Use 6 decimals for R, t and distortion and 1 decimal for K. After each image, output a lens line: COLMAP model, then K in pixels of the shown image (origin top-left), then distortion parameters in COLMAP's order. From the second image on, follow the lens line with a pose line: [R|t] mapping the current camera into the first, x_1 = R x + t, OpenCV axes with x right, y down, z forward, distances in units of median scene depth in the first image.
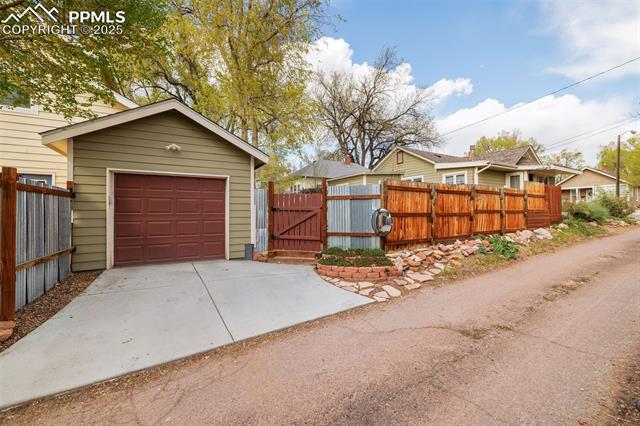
lens RADIAL K [[272.0, 0, 319.4], [0, 272.0, 208.7], [0, 0, 1]] dist [0.001221, 0.000287]
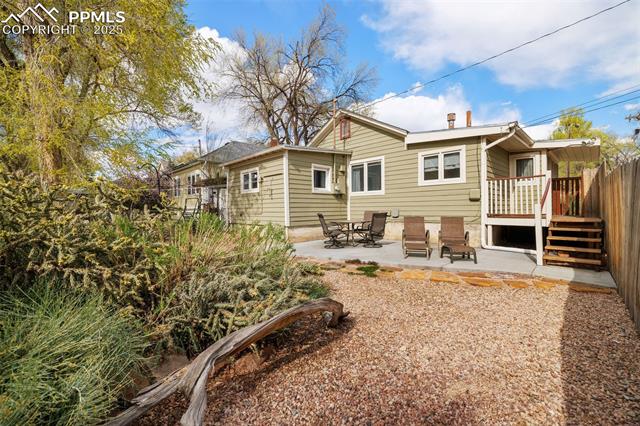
lens RADIAL K [[272.0, 0, 319.4], [0, 272.0, 208.7], [0, 0, 1]] dist [0.001221, 0.000287]
pose [[0.973461, -0.003509, 0.228826, 0.040702], [0.000537, 0.999915, 0.013047, -0.005731], [-0.228853, -0.012578, 0.973380, 0.171223]]
